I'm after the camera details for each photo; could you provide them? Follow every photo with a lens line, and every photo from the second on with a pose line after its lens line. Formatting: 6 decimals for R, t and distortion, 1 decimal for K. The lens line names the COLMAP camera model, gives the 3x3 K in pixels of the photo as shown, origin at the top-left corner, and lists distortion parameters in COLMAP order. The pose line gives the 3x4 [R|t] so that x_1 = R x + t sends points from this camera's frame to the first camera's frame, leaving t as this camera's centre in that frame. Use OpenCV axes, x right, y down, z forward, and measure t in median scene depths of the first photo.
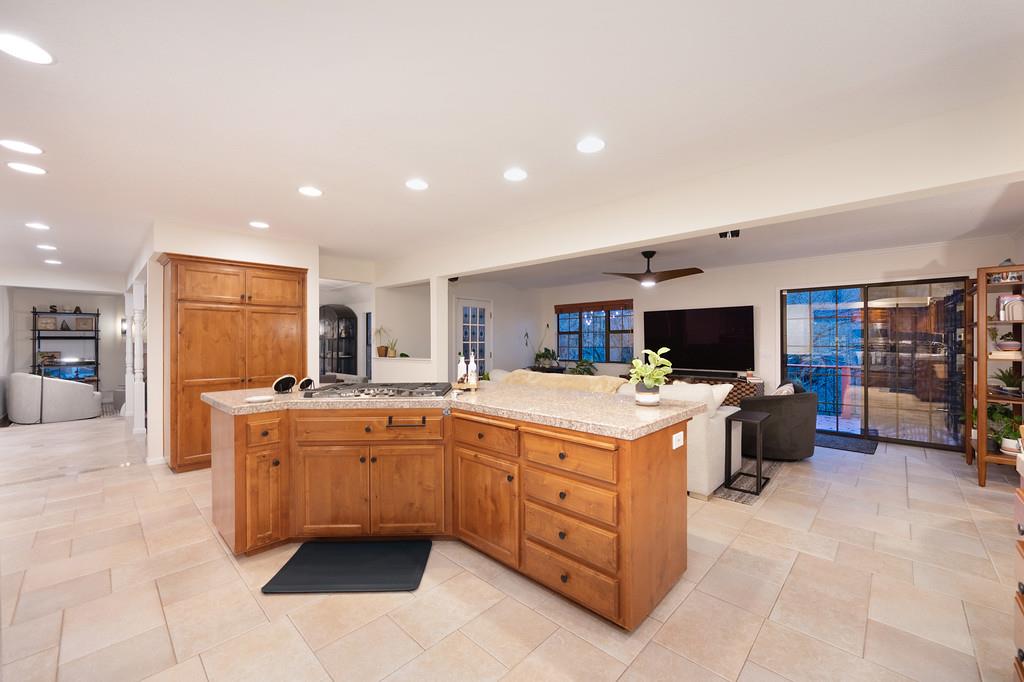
lens RADIAL K [[408.3, 0, 509.0], [0, 408.3, 341.5], [0, 0, 1]] dist [-0.002835, 0.000322]
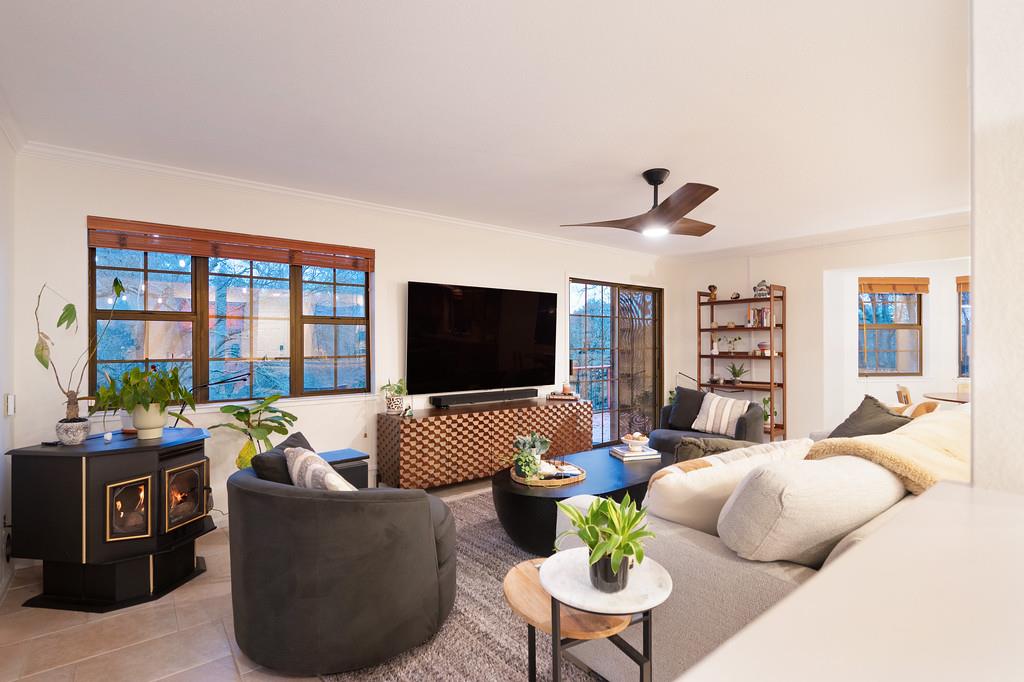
lens RADIAL K [[494.5, 0, 512.4], [0, 494.5, 339.3], [0, 0, 1]] dist [0.003361, 0.000201]
pose [[0.140573, 0.015253, 0.989953, -0.225139], [0.004127, 0.999864, -0.015992, 0.005811], [-0.990062, 0.006333, 0.140491, 0.779943]]
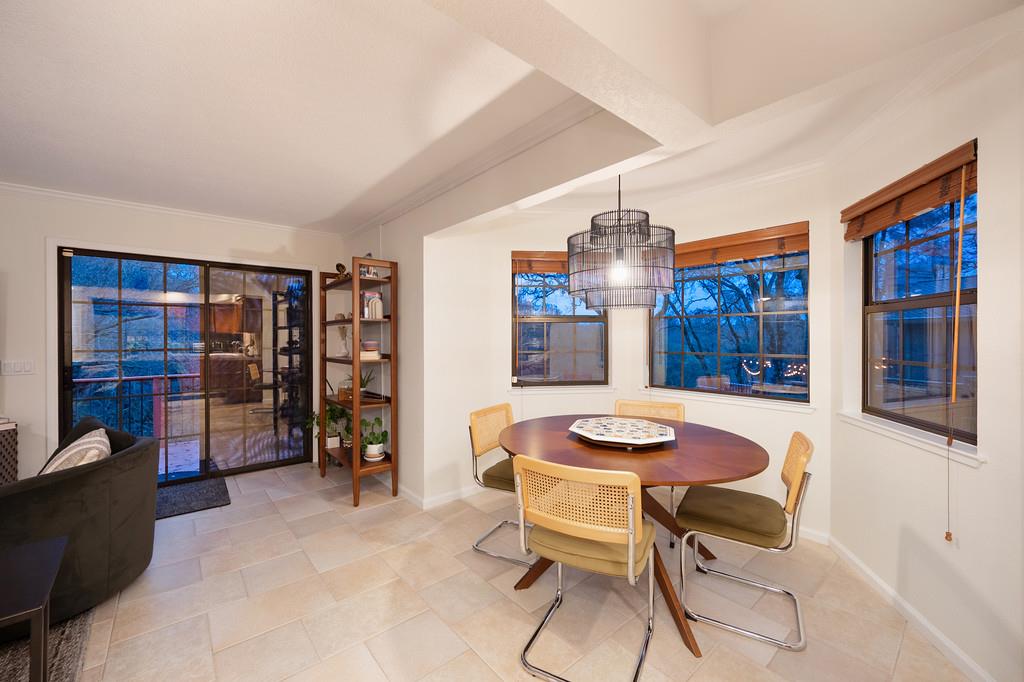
lens RADIAL K [[408.3, 0, 511.2], [0, 408.3, 337.8], [0, 0, 1]] dist [-0.002835, 0.000322]
pose [[0.106601, 0.004037, 0.994294, 0.164876], [0.005566, 0.999974, -0.004656, -0.000504], [-0.994286, 0.006031, 0.106576, 0.291994]]
